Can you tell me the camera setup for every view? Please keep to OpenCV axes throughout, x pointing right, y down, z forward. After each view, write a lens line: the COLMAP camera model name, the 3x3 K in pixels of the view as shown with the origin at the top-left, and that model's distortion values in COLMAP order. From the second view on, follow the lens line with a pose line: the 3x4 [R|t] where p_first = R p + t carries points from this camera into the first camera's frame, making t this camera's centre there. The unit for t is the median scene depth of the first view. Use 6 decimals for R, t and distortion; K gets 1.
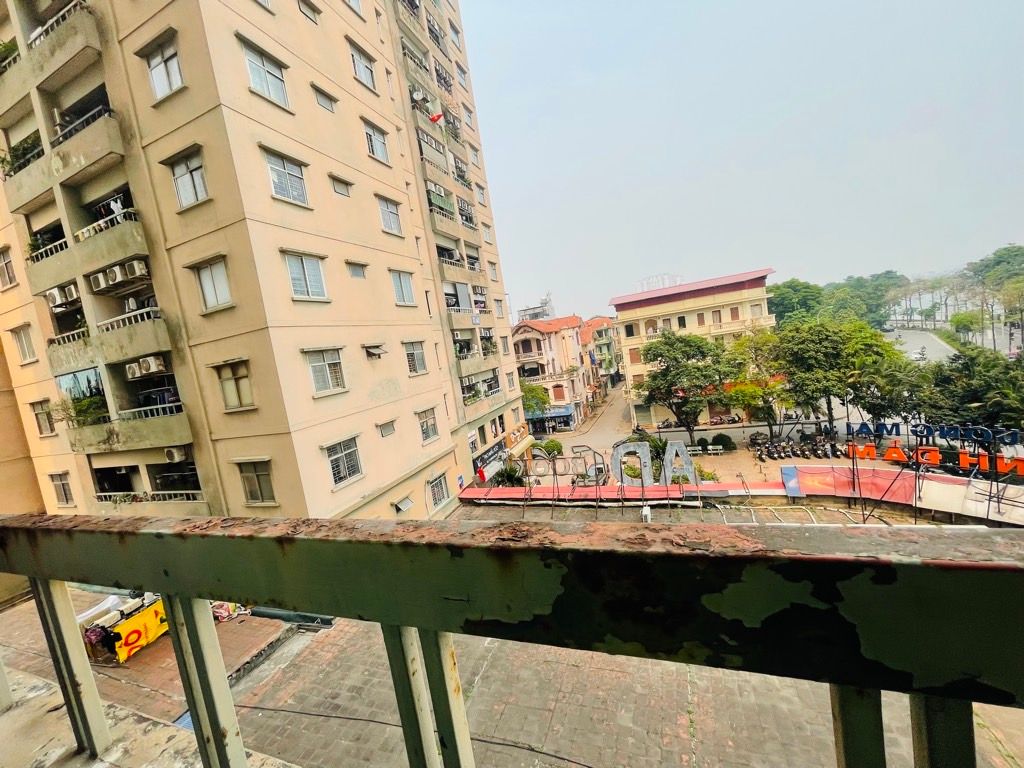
lens RADIAL K [[415.0, 0, 504.1], [0, 415.0, 385.2], [0, 0, 1]] dist [-0.002928, 0.000386]
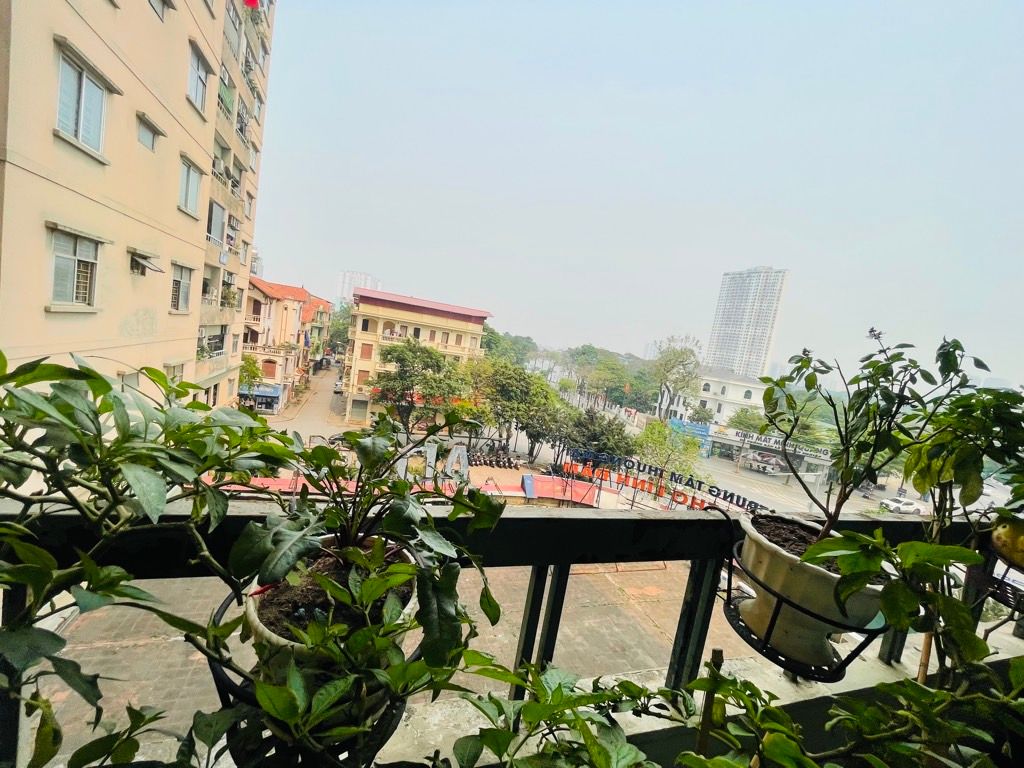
lens RADIAL K [[415.0, 0, 506.0], [0, 415.0, 382.3], [0, 0, 1]] dist [-0.002928, 0.000386]
pose [[0.698038, 0.210770, 0.684338, -0.161325], [-0.213187, 0.973532, -0.082384, 0.016551], [-0.683589, -0.088384, 0.724496, 0.059577]]
